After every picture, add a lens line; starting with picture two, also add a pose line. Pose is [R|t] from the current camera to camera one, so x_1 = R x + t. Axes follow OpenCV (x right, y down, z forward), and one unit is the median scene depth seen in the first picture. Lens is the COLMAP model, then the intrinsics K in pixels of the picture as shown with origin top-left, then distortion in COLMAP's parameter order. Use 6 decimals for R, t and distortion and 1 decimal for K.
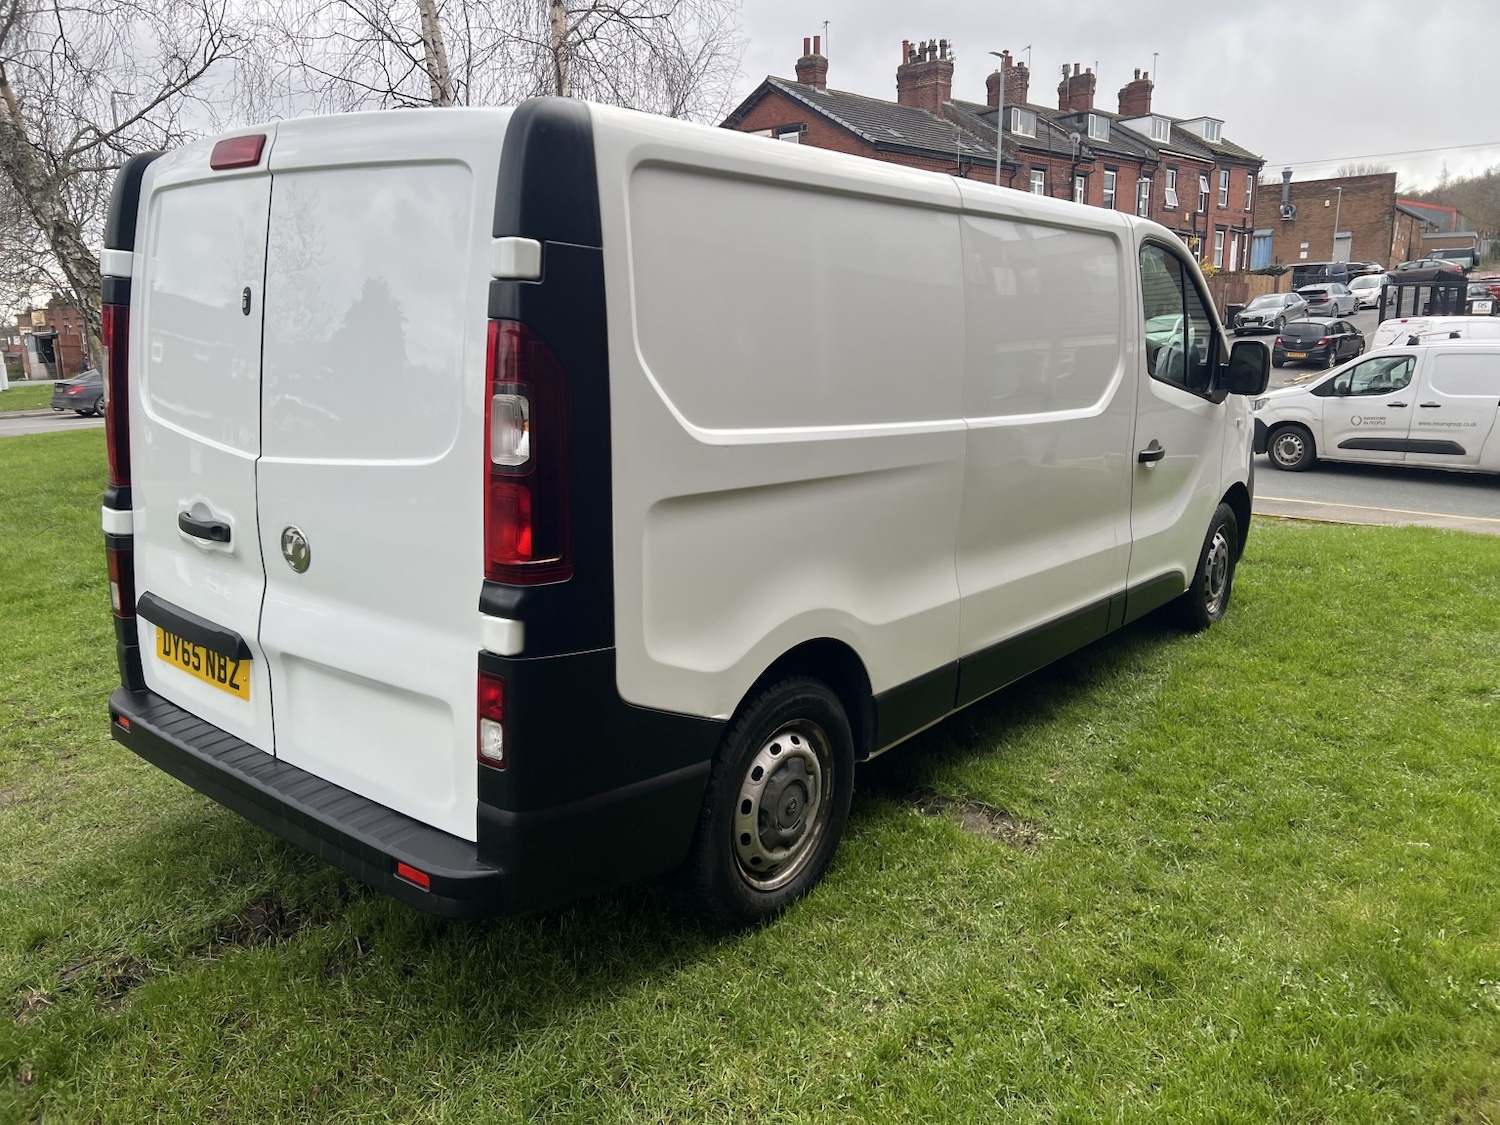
lens RADIAL K [[1221.8, 0, 744.0], [0, 1221.8, 553.8], [0, 0, 1]] dist [0.023778, -0.019057]
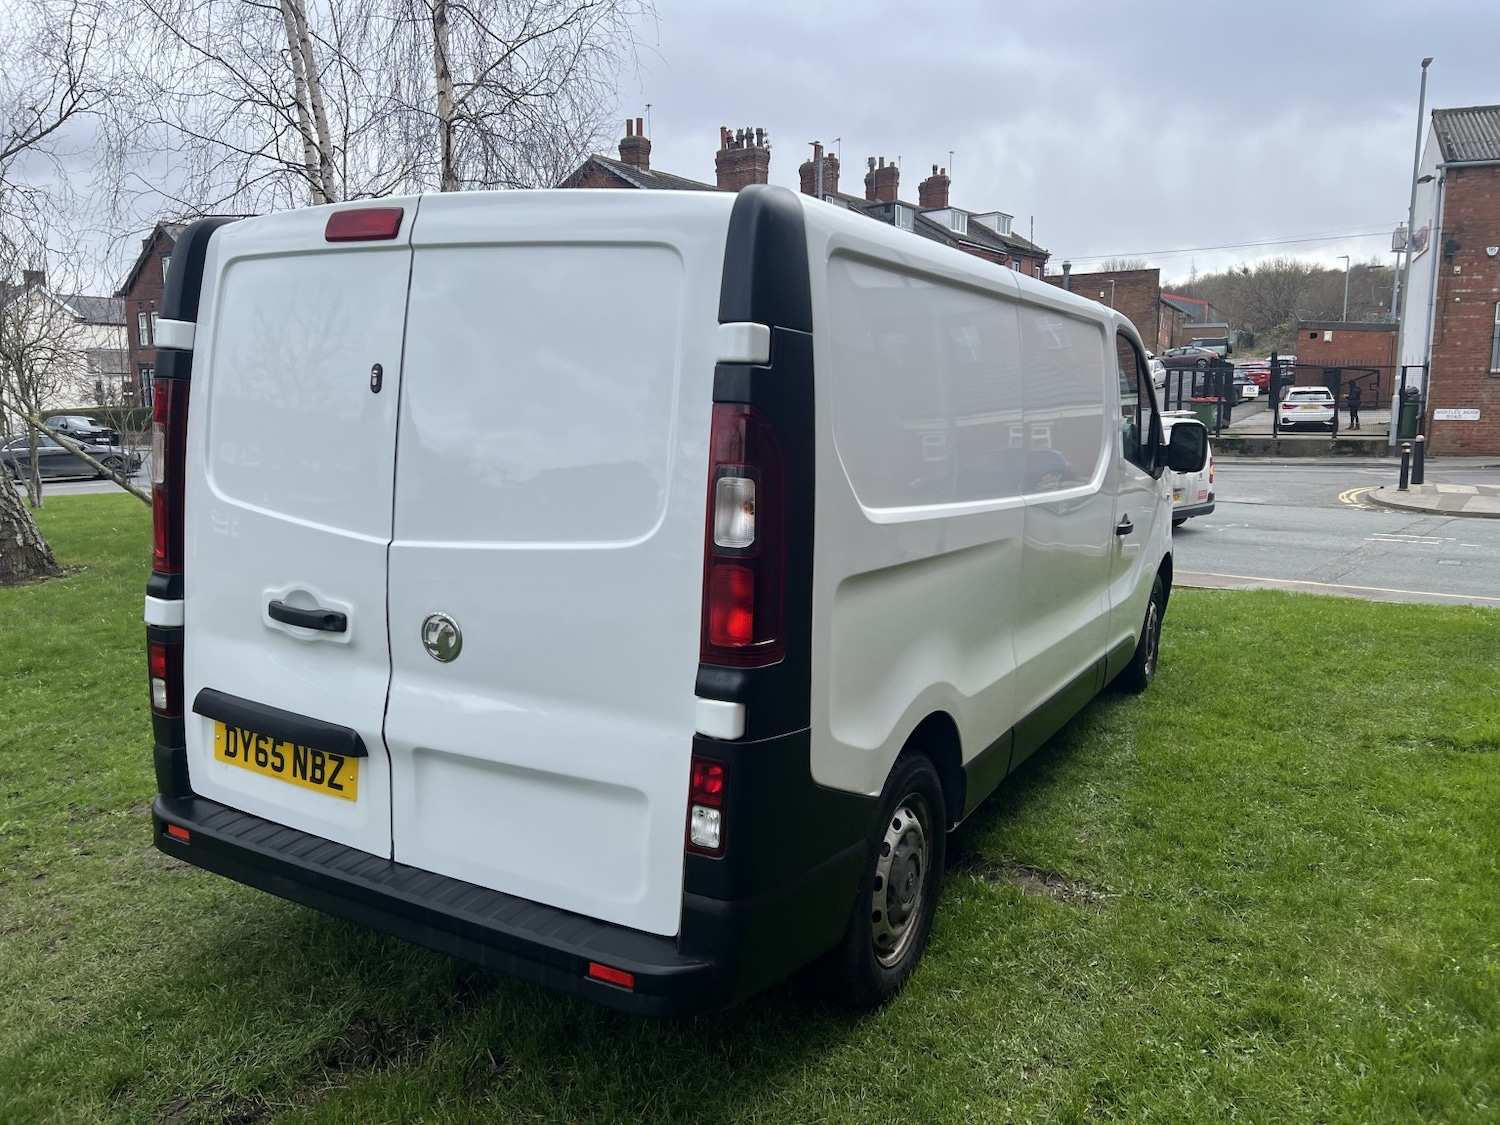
lens RADIAL K [[1221.8, 0, 767.8], [0, 1221.8, 559.3], [0, 0, 1]] dist [0.023778, -0.019057]
pose [[0.982329, -0.013750, 0.186656, -0.254745], [0.023889, 0.998352, -0.052181, -0.007641], [-0.185631, 0.055718, 0.981039, 0.015380]]
